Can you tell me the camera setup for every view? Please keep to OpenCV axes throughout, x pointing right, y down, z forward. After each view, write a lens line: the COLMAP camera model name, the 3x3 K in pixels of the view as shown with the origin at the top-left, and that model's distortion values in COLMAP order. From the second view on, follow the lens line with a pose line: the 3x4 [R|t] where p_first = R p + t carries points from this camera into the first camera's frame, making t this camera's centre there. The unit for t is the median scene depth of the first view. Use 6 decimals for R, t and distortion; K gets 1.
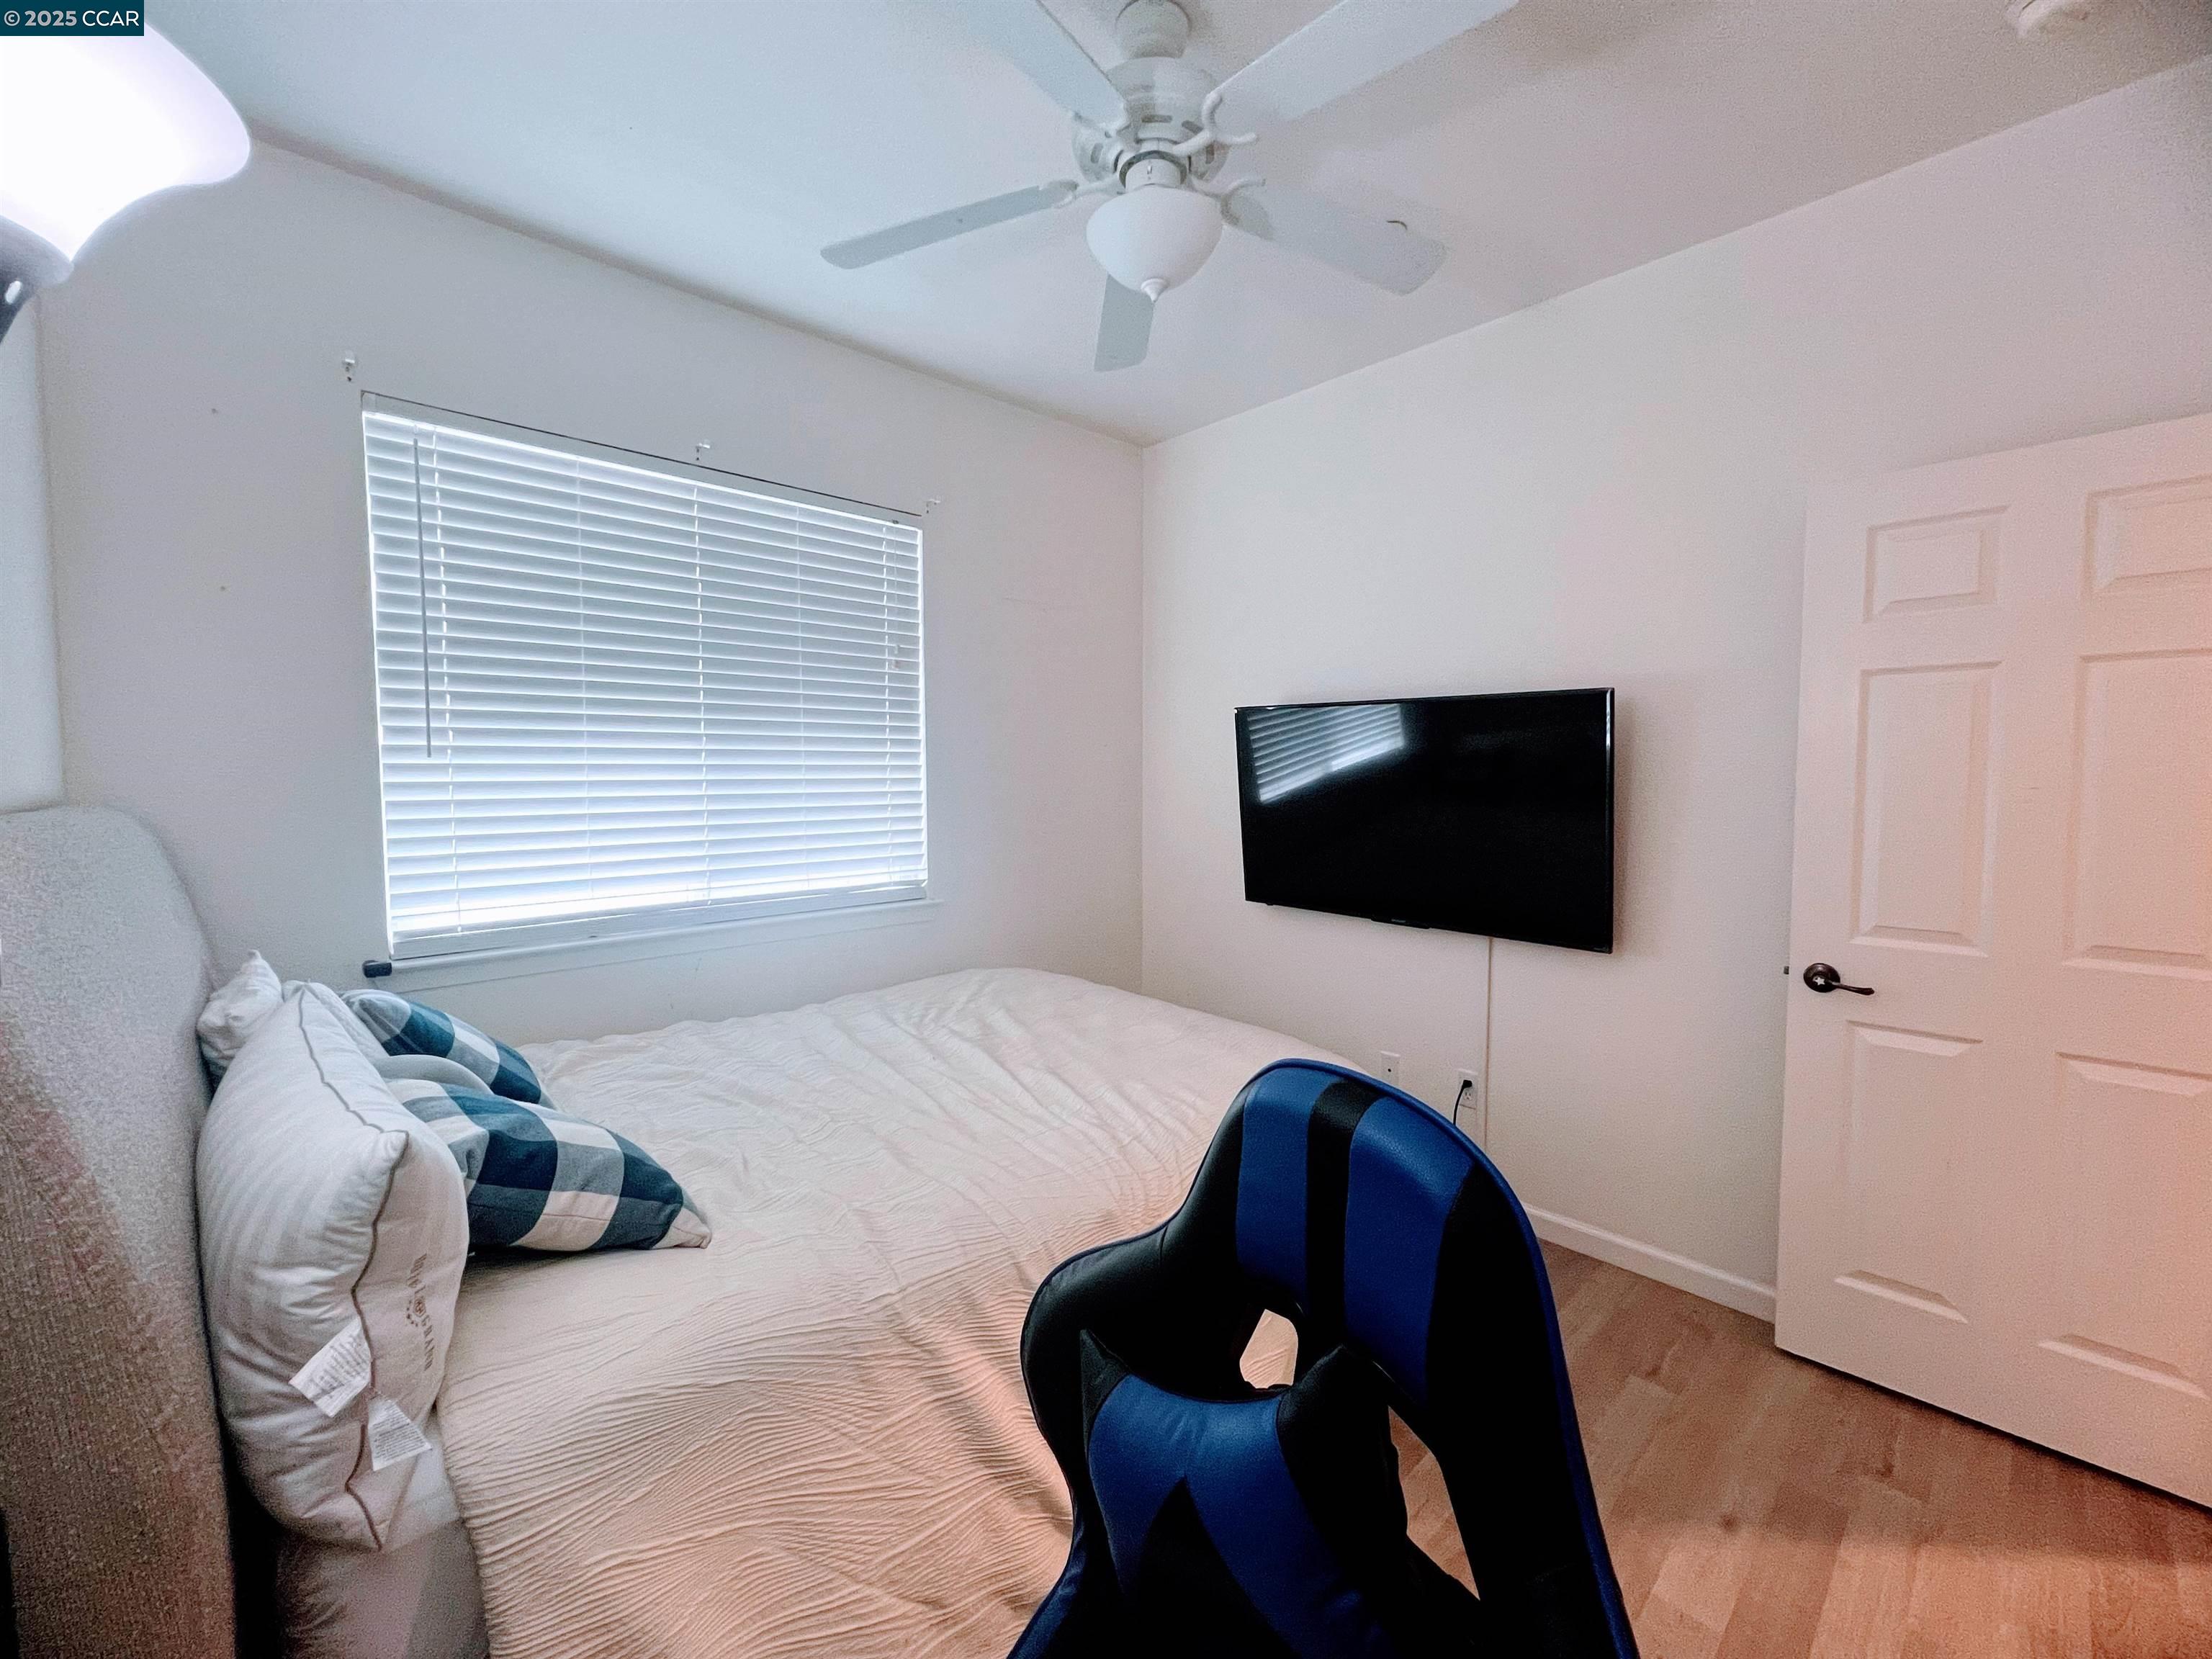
lens RADIAL K [[916.7, 0, 1105.4], [0, 916.7, 832.9], [0, 0, 1]] dist [-0.021716, -0.000222]
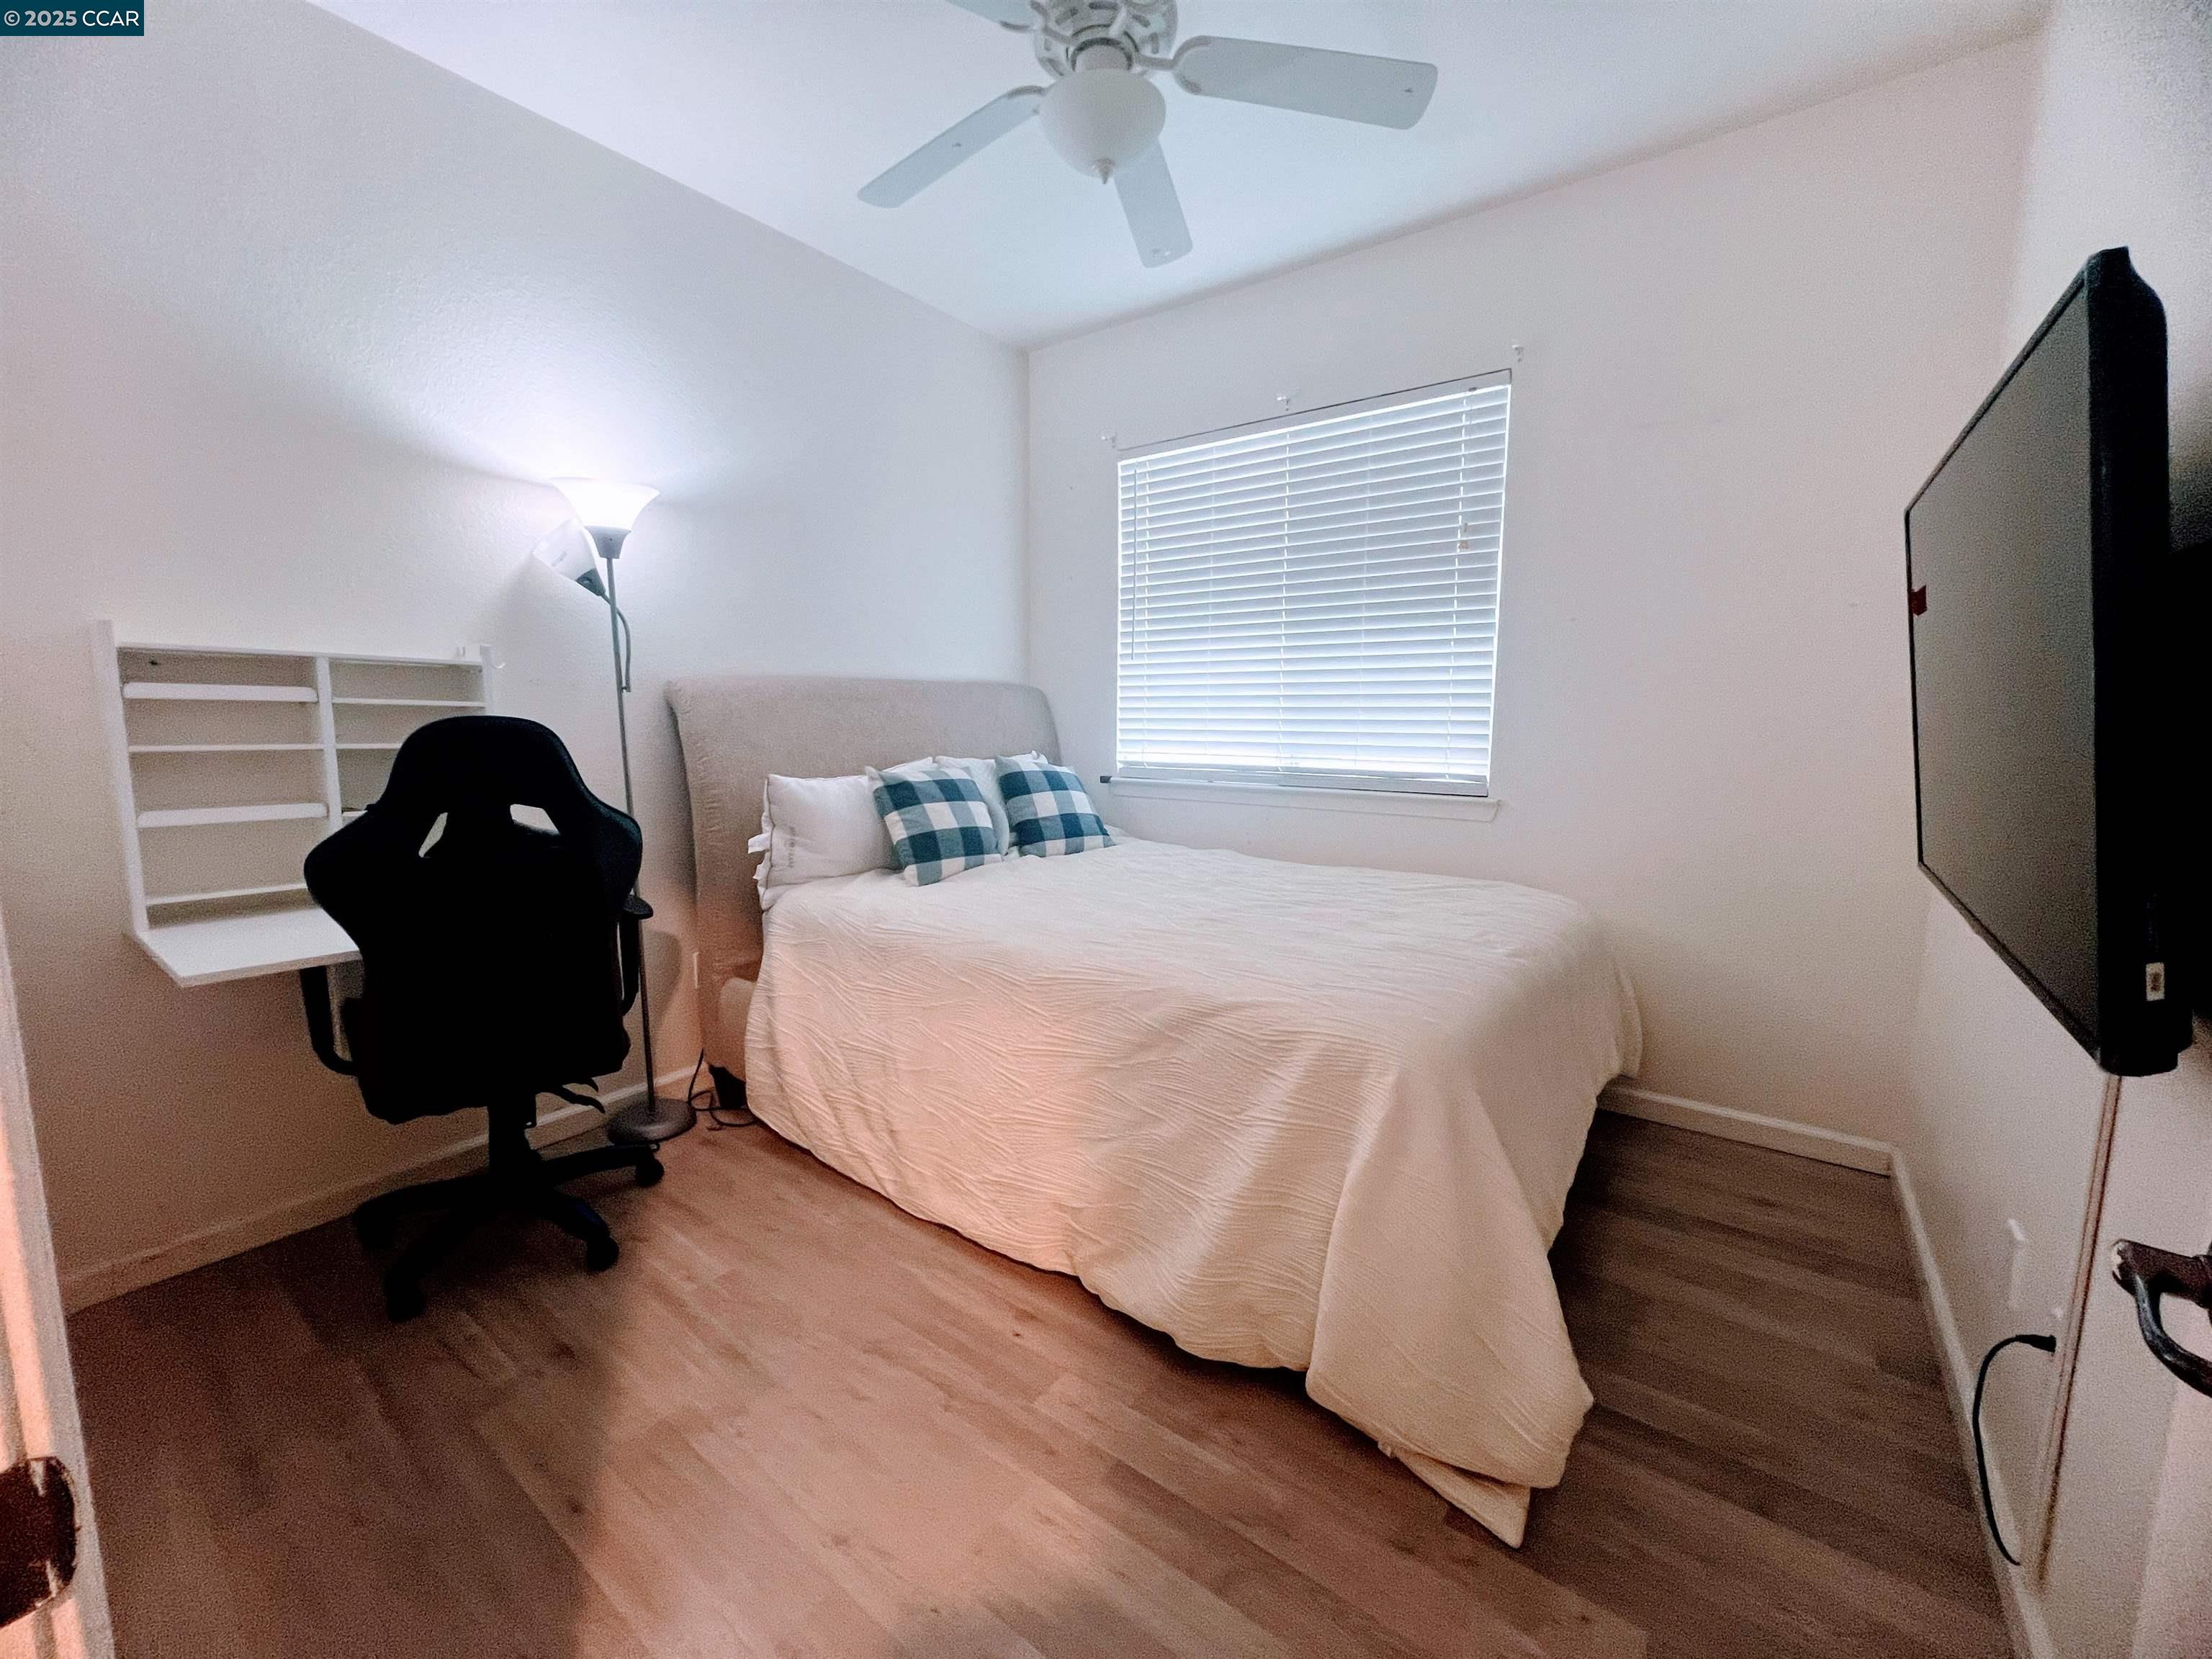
lens RADIAL K [[884.0, 0, 1104.1], [0, 884.0, 819.6], [0, 0, 1]] dist [0.003625, 0.000286]
pose [[0.148287, 0.130207, -0.980335, 0.910799], [-0.068512, 0.990265, 0.121162, 0.017378], [0.986568, 0.049198, 0.155765, 0.698174]]
